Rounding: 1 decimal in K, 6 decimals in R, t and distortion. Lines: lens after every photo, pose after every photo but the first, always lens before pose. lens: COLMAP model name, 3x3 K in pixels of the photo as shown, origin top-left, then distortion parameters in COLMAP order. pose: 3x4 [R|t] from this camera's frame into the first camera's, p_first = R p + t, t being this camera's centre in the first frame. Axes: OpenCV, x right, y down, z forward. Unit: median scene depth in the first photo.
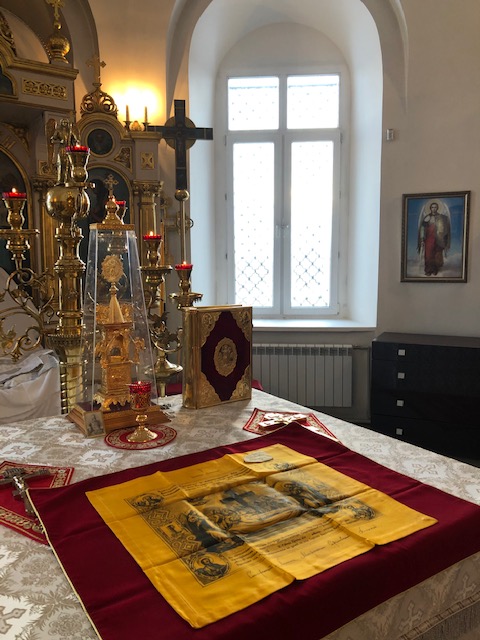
lens RADIAL K [[509.0, 0, 250.3], [0, 509.0, 316.2], [0, 0, 1]] dist [0.021392, -0.021181]
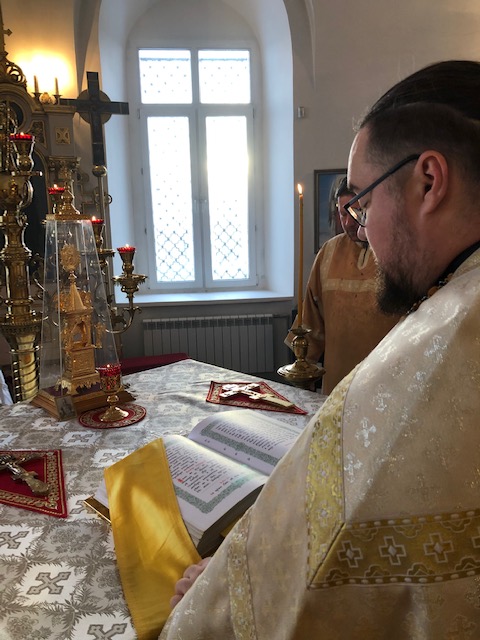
lens RADIAL K [[509.0, 0, 244.5], [0, 509.0, 315.9], [0, 0, 1]] dist [0.021392, -0.021181]
pose [[0.983086, -0.050894, 0.175930, -0.093978], [0.039799, 0.997024, 0.066029, -0.025056], [-0.178767, -0.057910, 0.982186, -0.068701]]
